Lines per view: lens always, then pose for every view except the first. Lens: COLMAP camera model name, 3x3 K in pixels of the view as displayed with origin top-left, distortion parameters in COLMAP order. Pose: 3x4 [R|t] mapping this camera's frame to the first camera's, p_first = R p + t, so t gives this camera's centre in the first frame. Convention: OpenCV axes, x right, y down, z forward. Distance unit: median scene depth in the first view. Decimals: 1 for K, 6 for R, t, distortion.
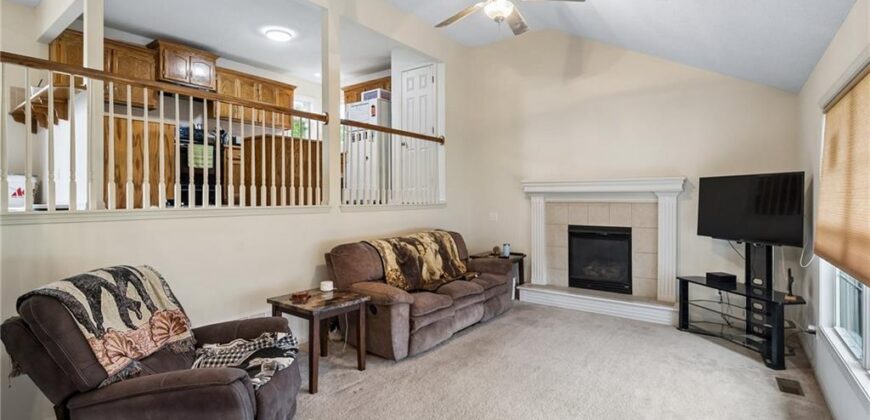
lens RADIAL K [[399.6, 0, 441.6], [0, 399.6, 197.9], [0, 0, 1]] dist [-0.005892, -0.001574]
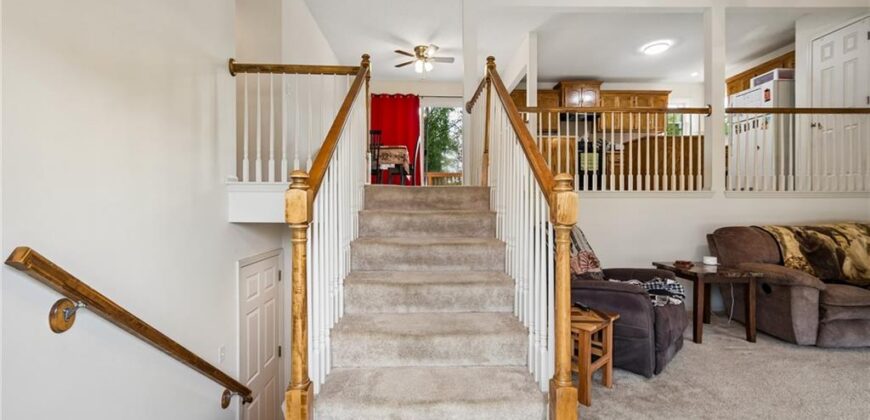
lens RADIAL K [[357.9, 0, 434.0], [0, 357.9, 210.1], [0, 0, 1]] dist [-0.000145, -0.000316]
pose [[0.608062, 0.006797, -0.793861, 0.027073], [0.000154, 0.999962, 0.008679, 0.060319], [0.793890, -0.005400, 0.608038, -0.170627]]
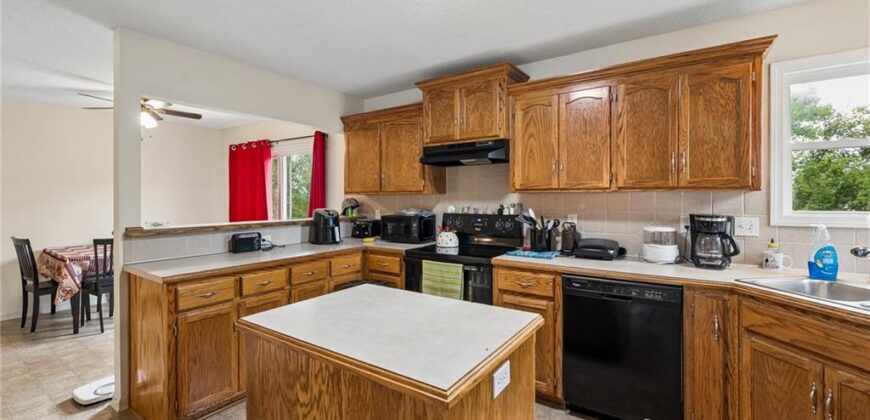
lens RADIAL K [[357.9, 0, 435.4], [0, 357.9, 200.8], [0, 0, 1]] dist [-0.000145, -0.000316]
pose [[0.025978, 0.010374, -0.999609, -0.213055], [0.001618, 0.999944, 0.010420, -0.300655], [0.999661, -0.001888, 0.025960, 1.365124]]
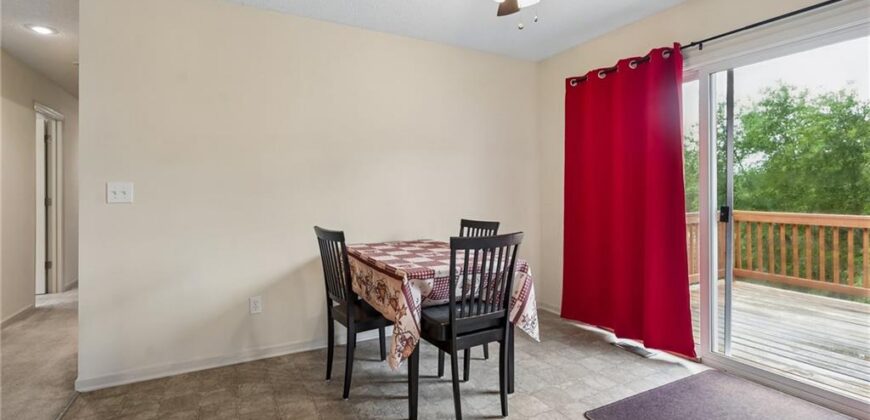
lens RADIAL K [[399.6, 0, 433.0], [0, 399.6, 200.9], [0, 0, 1]] dist [-0.005892, -0.001574]
pose [[-0.449046, 0.017006, -0.893347, -0.664252], [0.007377, 0.999855, 0.015325, -0.250177], [0.893478, 0.000292, -0.449106, 0.773556]]
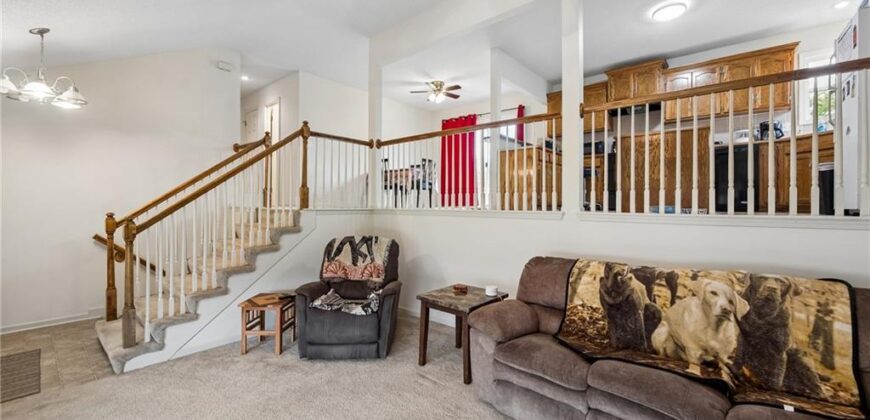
lens RADIAL K [[343.6, 0, 437.8], [0, 343.6, 202.7], [0, 0, 1]] dist [0.003163, -0.000103]
pose [[-0.069131, -0.001127, -0.997607, 0.485364], [-0.004408, 0.999990, -0.000824, 0.000365], [0.997598, 0.004340, -0.069135, 0.764854]]
